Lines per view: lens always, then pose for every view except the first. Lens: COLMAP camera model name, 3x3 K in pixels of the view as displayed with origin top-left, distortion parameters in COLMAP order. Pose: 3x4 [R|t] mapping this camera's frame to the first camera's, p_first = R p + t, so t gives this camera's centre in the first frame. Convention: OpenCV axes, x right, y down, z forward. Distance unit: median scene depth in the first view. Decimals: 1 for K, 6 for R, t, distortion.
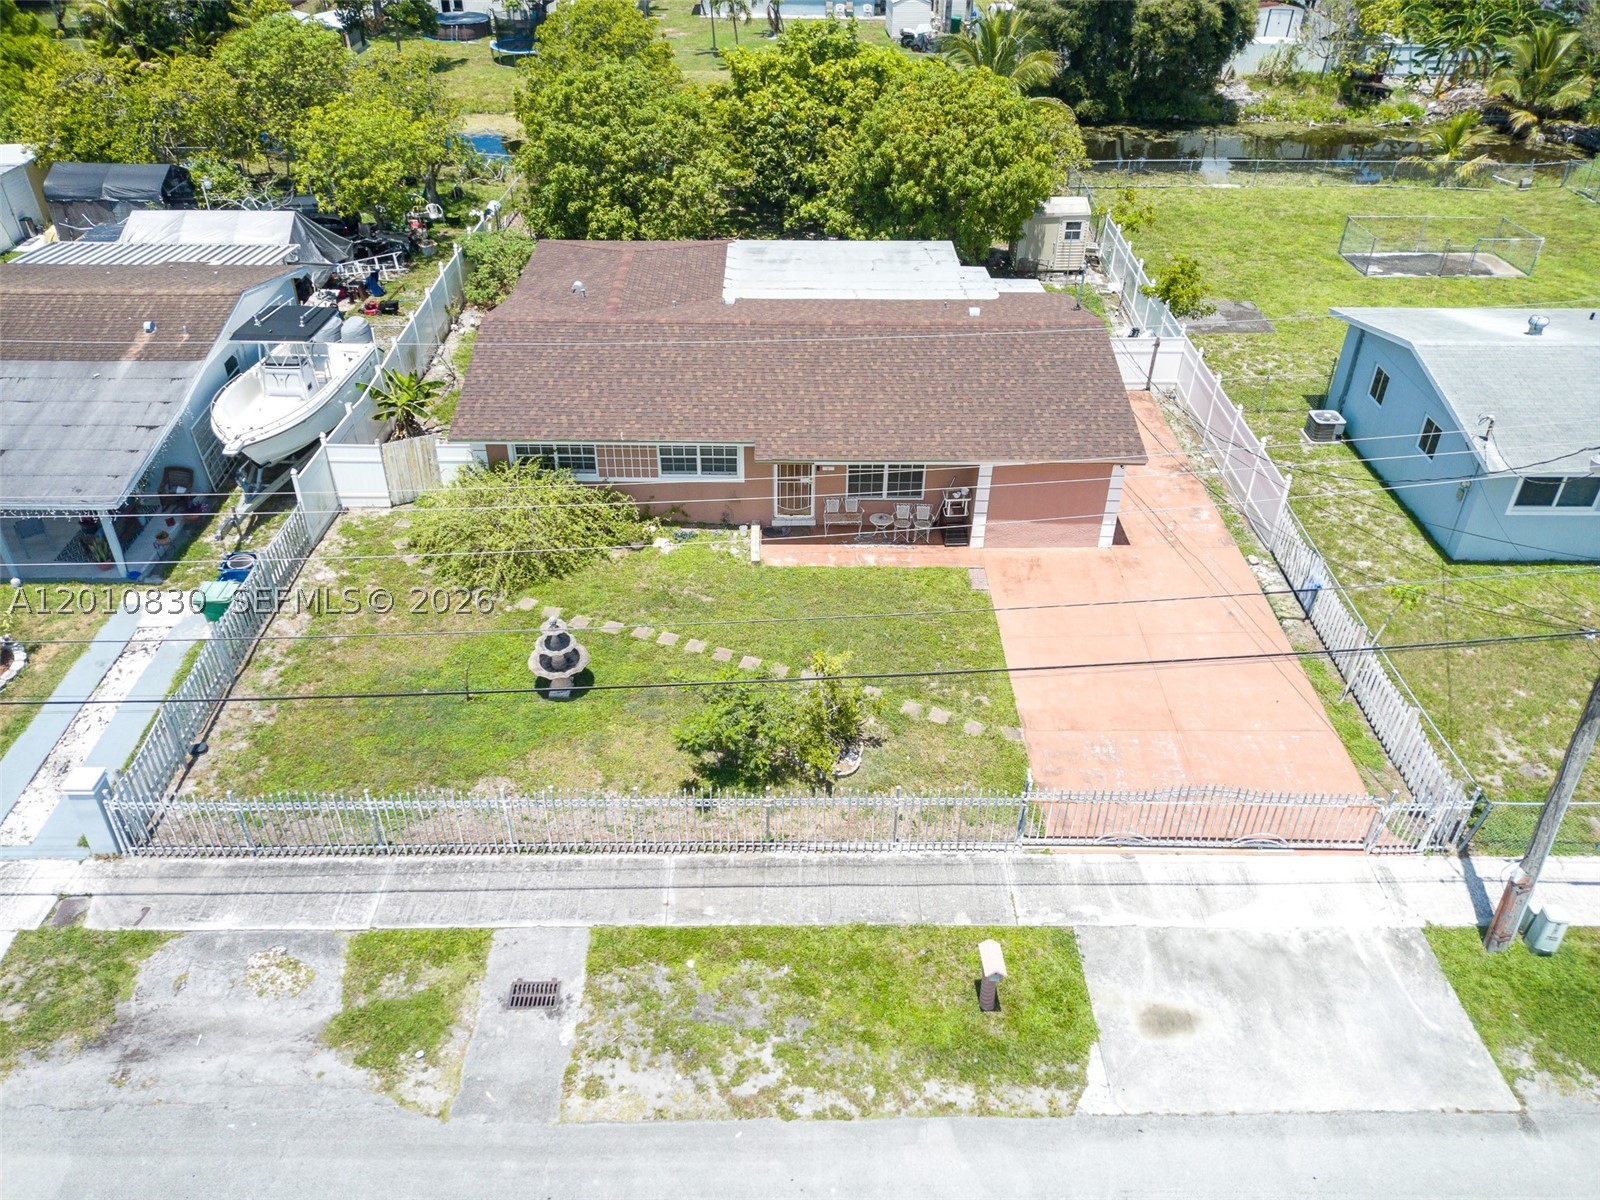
lens RADIAL K [[1190.2, 0, 799.9], [0, 1190.2, 605.9], [0, 0, 1]] dist [0.111700, -0.178217]
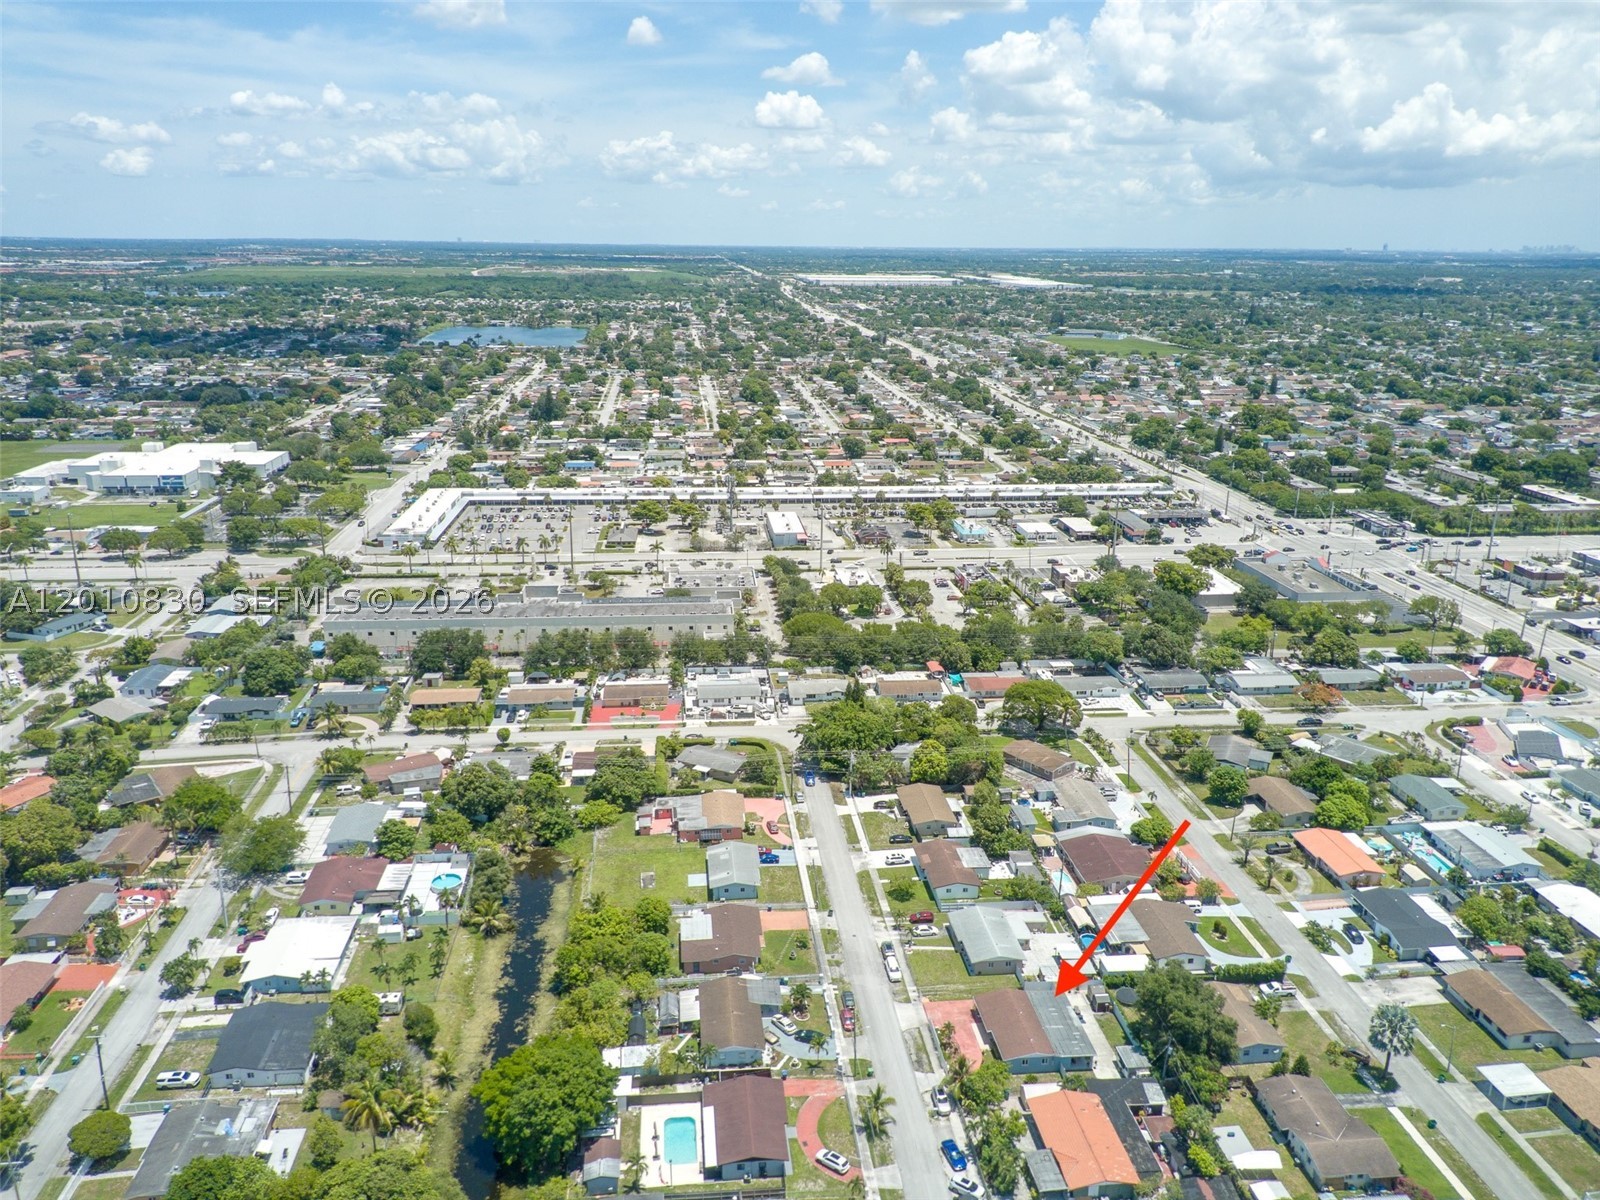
lens RADIAL K [[1190.2, 0, 799.9], [0, 1190.2, 605.9], [0, 0, 1]] dist [0.111700, -0.178217]
pose [[-0.092005, -0.304108, 0.948184, -8.186184], [0.563946, 0.768876, 0.301320, -4.786743], [-0.820670, 0.562448, 0.100760, -1.427964]]
